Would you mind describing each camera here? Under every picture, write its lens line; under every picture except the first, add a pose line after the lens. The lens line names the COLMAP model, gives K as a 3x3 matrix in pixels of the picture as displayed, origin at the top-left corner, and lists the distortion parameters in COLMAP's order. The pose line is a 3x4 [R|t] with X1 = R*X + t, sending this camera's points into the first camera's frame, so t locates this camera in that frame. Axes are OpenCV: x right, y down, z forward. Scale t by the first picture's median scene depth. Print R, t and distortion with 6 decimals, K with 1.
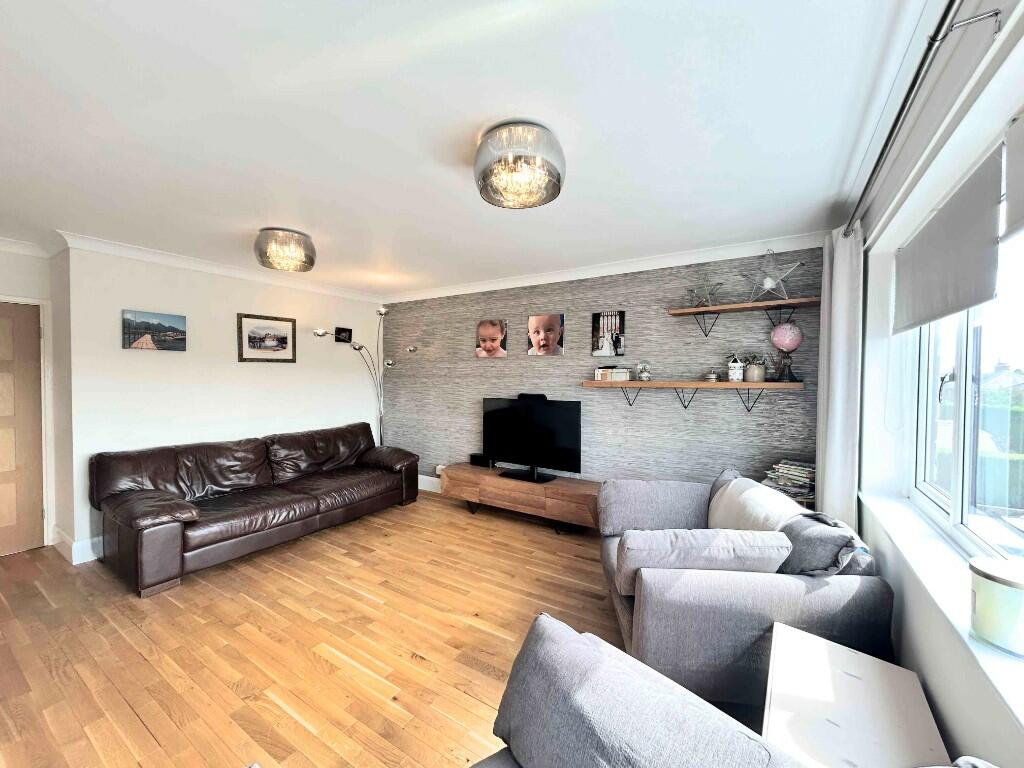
lens RADIAL K [[410.6, 0, 515.7], [0, 410.6, 383.8], [0, 0, 1]] dist [0.000735, 0.000073]
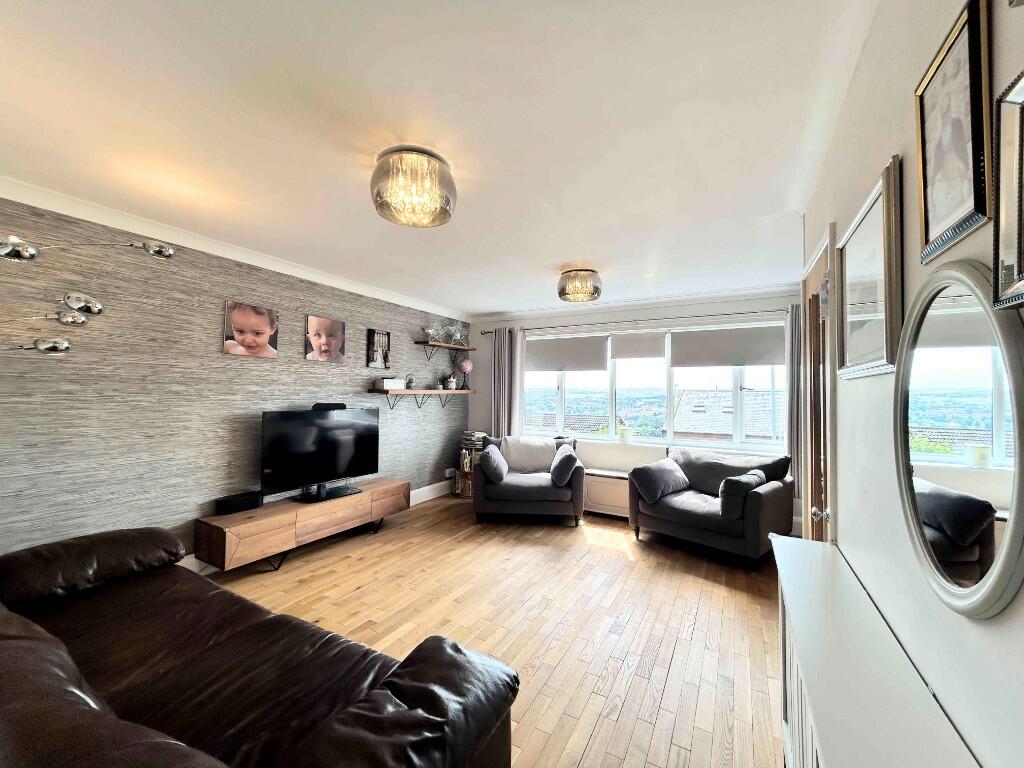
lens RADIAL K [[410.6, 0, 515.7], [0, 410.6, 383.8], [0, 0, 1]] dist [0.000735, 0.000073]
pose [[-0.064470, 0.014372, 0.997816, -0.897467], [0.004395, 0.999891, -0.014118, -0.004101], [-0.997910, 0.003475, -0.064526, 0.640627]]
